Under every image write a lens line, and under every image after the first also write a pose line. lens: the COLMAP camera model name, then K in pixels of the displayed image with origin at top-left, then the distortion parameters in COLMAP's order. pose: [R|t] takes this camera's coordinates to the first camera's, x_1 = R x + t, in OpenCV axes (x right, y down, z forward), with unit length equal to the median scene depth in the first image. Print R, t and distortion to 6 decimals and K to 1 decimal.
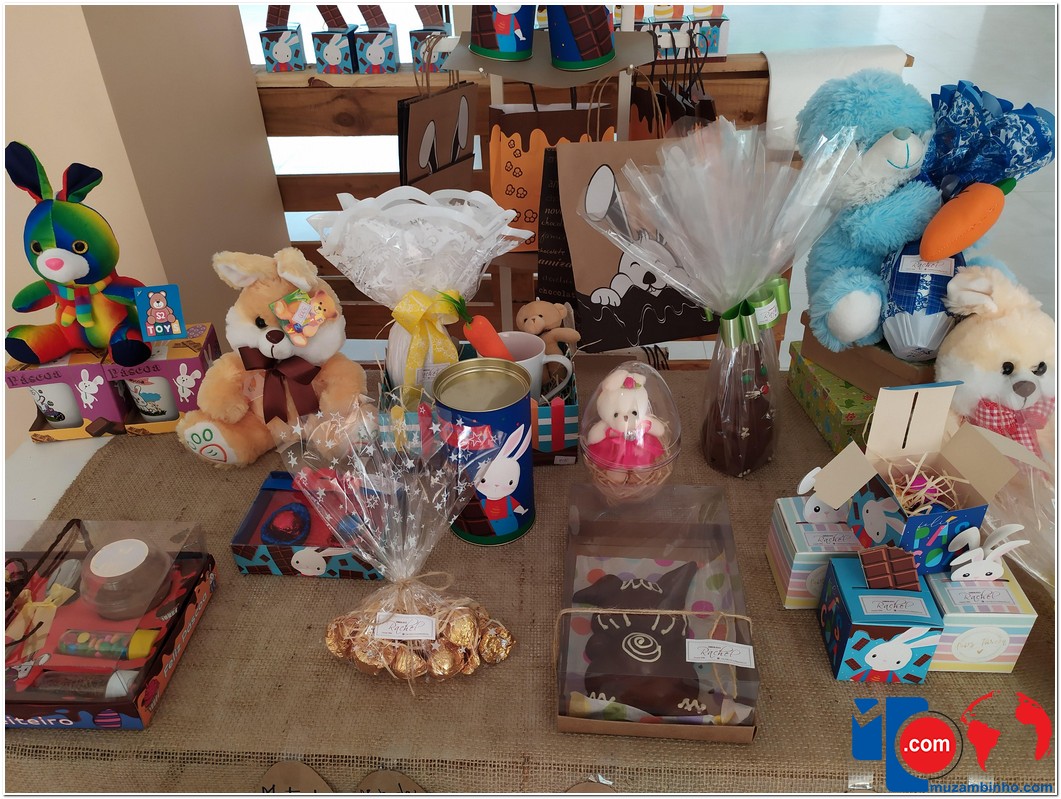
lens RADIAL K [[765.3, 0, 530.2], [0, 765.3, 399.5], [0, 0, 1]] dist [0.000479, -0.001705]
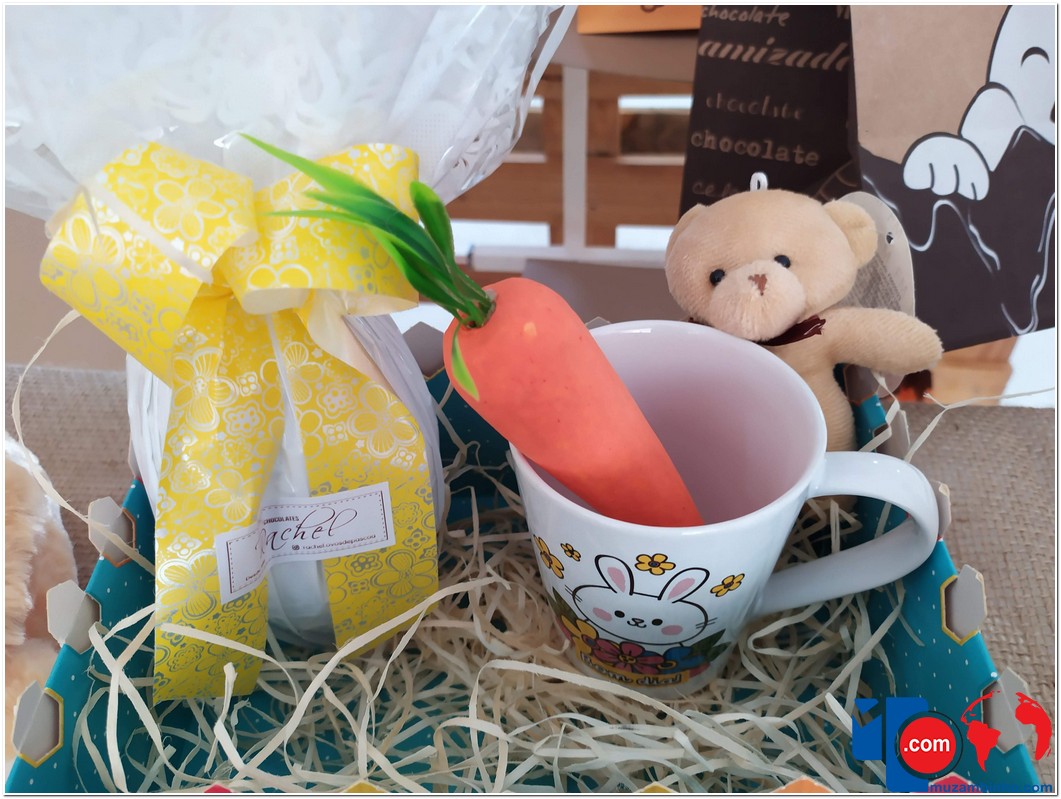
lens RADIAL K [[765.3, 0, 531.4], [0, 765.3, 397.3], [0, 0, 1]] dist [0.000479, -0.001705]
pose [[0.998680, 0.025320, -0.044682, -0.051193], [-0.016226, 0.981016, 0.193245, -0.110435], [0.048727, -0.192265, 0.980133, 0.746750]]
